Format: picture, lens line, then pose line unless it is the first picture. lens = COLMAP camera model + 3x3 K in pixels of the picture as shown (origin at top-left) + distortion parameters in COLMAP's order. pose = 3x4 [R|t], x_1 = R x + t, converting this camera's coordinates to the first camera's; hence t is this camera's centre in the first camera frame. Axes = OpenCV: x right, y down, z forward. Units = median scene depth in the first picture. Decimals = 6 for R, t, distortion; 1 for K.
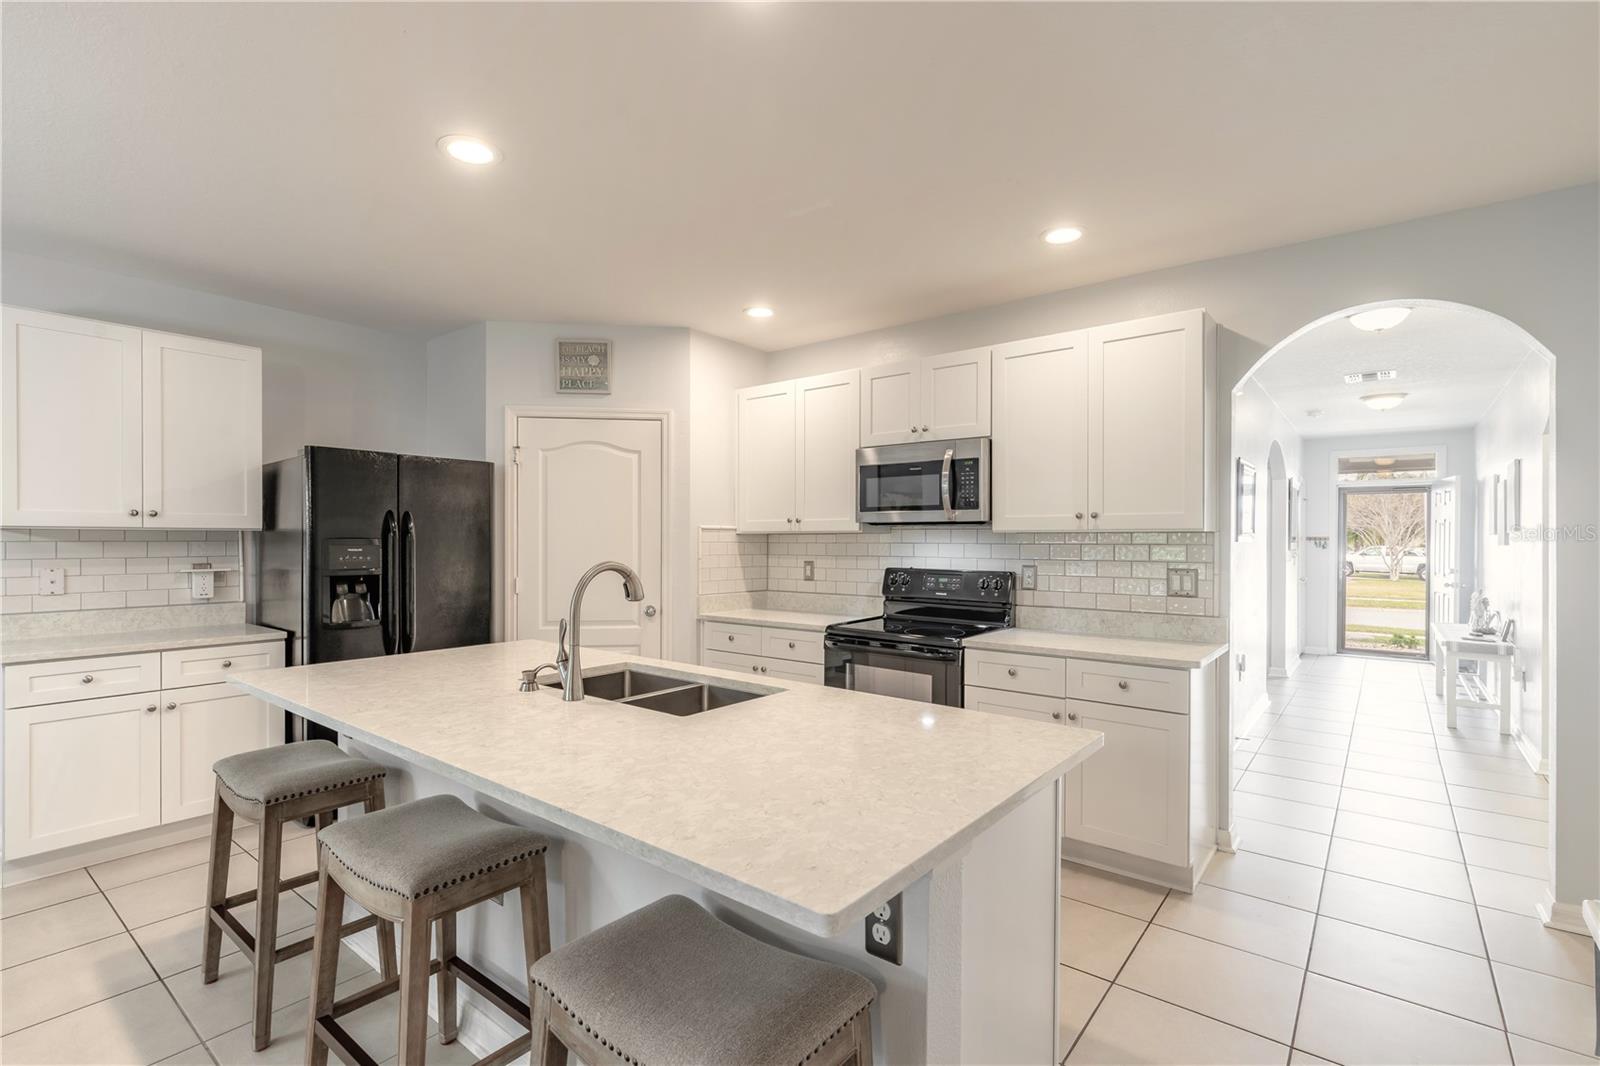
lens RADIAL K [[737.9, 0, 787.2], [0, 737.9, 540.1], [0, 0, 1]] dist [0.009275, -0.002860]
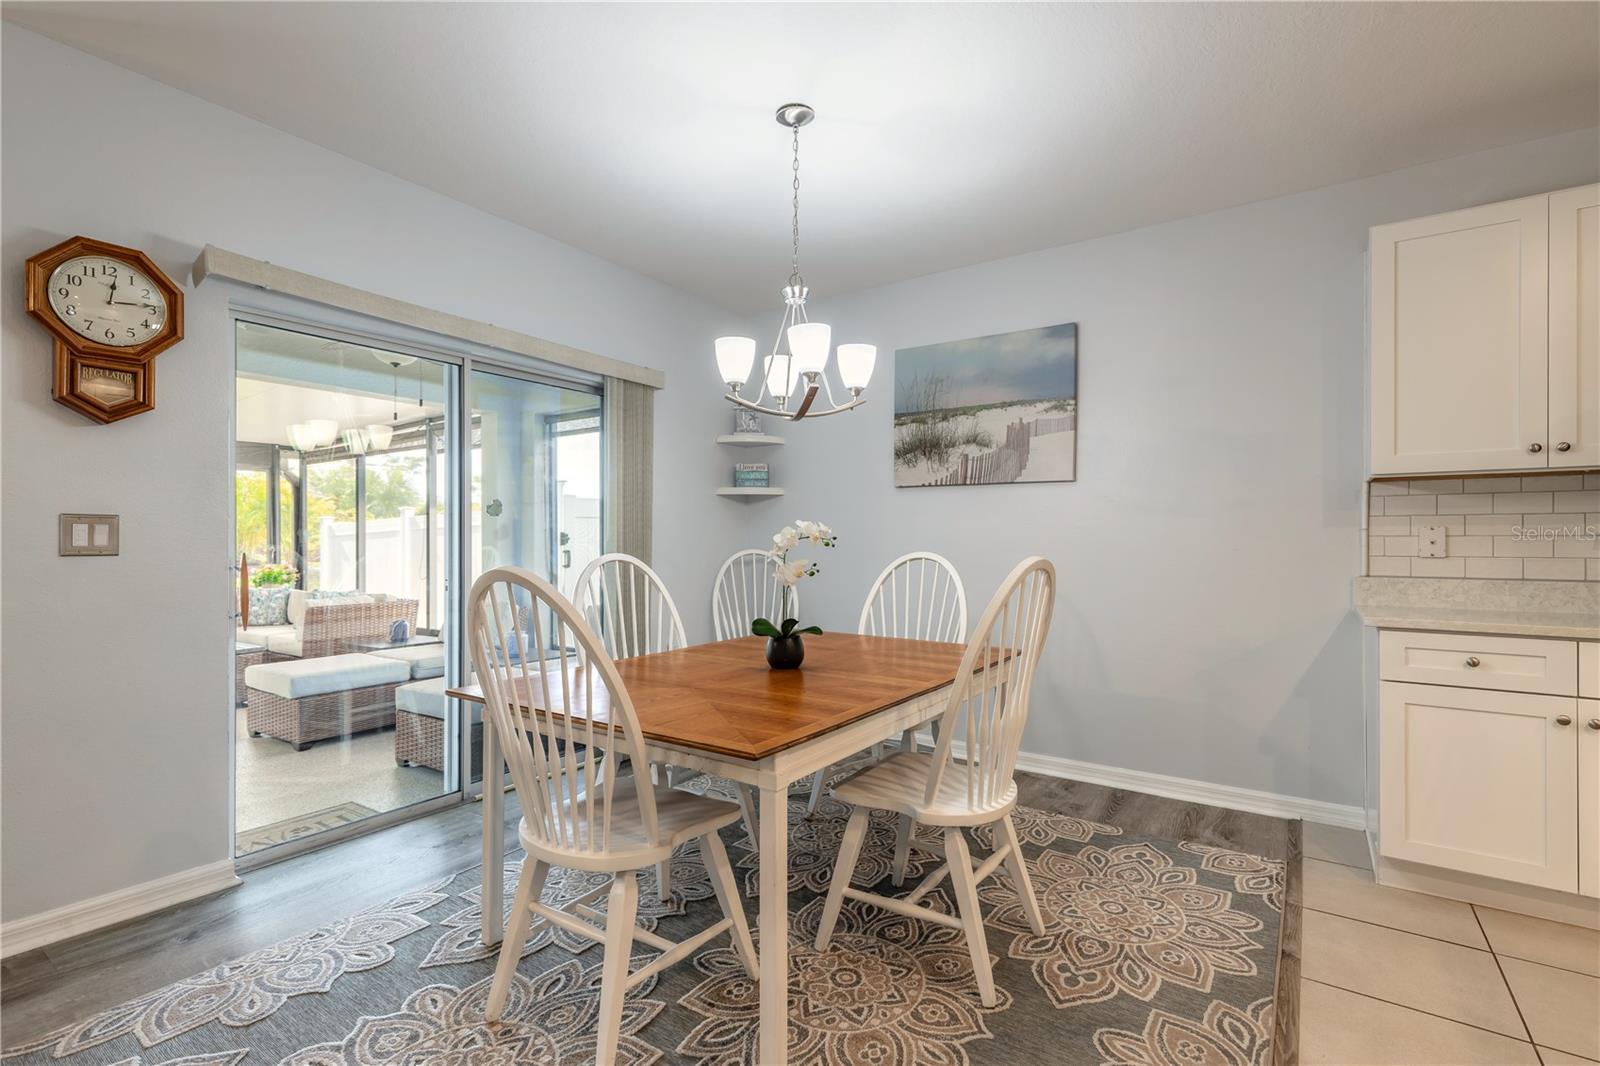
lens RADIAL K [[737.9, 0, 803.5], [0, 737.9, 540.6], [0, 0, 1]] dist [0.009275, -0.002860]
pose [[0.079294, 0.000230, -0.996851, -0.186286], [-0.002076, 0.999998, 0.000066, 0.050668], [0.996849, 0.002064, 0.079294, 0.199645]]
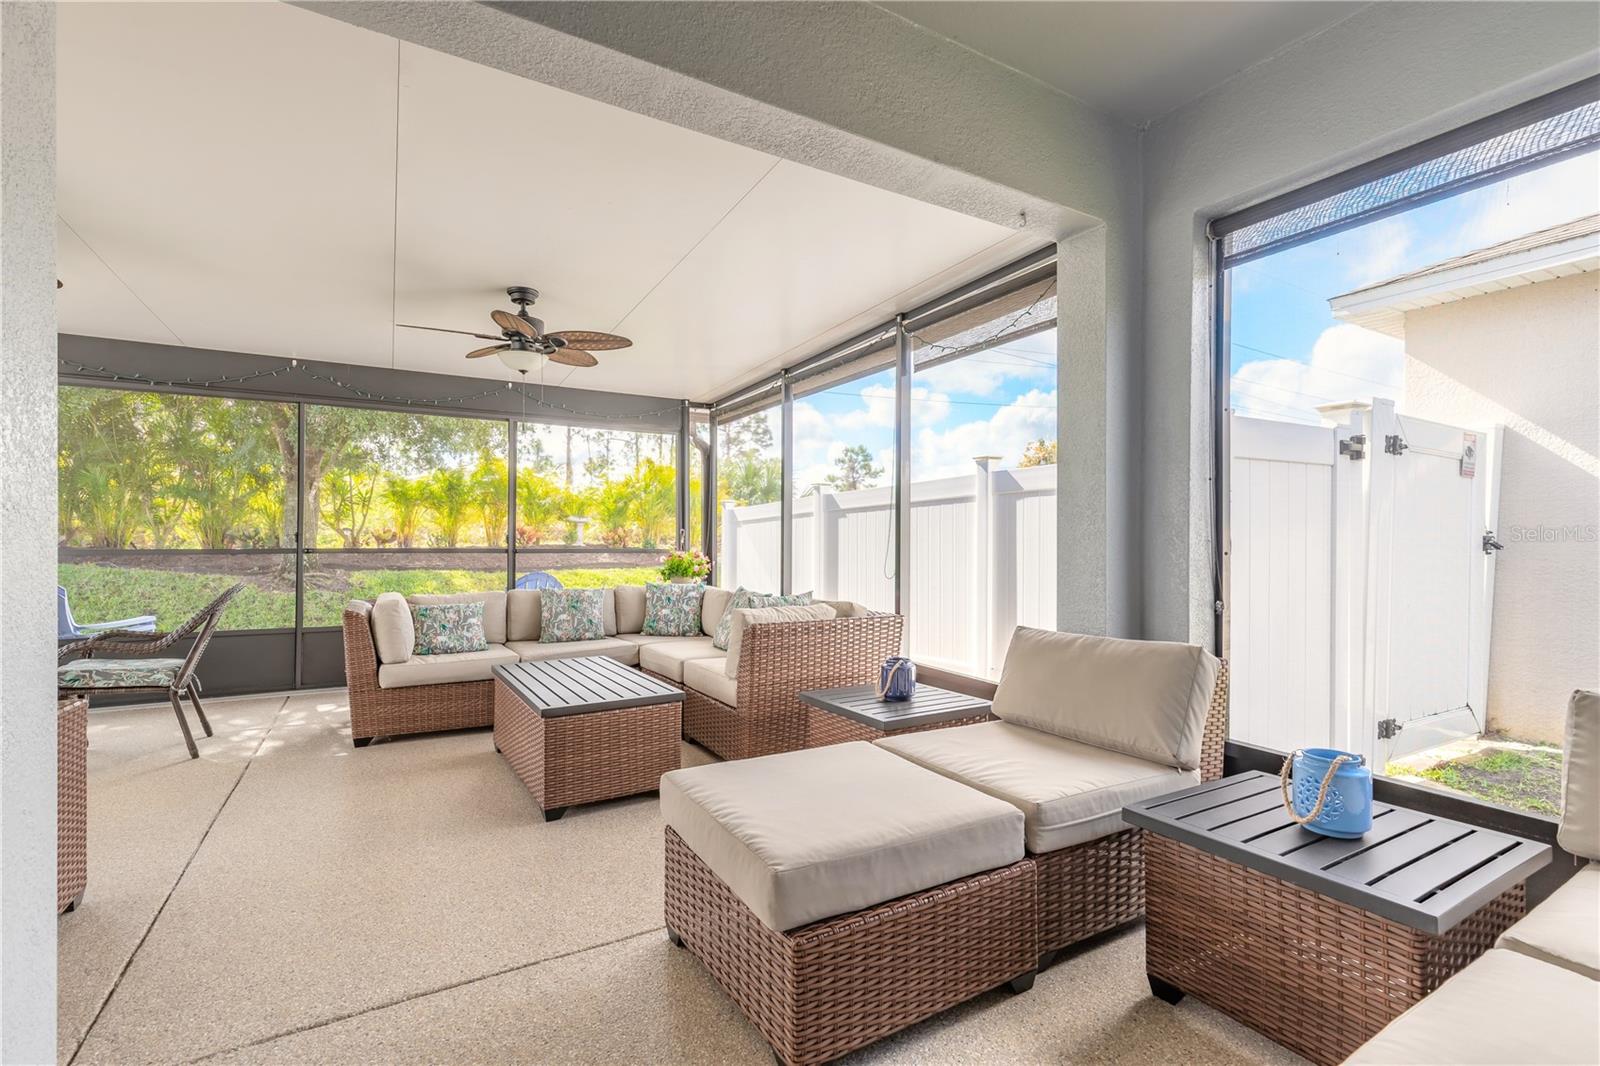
lens RADIAL K [[737.9, 0, 793.8], [0, 737.9, 539.0], [0, 0, 1]] dist [0.009275, -0.002860]
pose [[-0.365721, -0.005843, -0.930706, -1.081519], [-0.011574, 0.999932, -0.001730, 0.098188], [0.930652, 0.010140, -0.365764, -0.379250]]
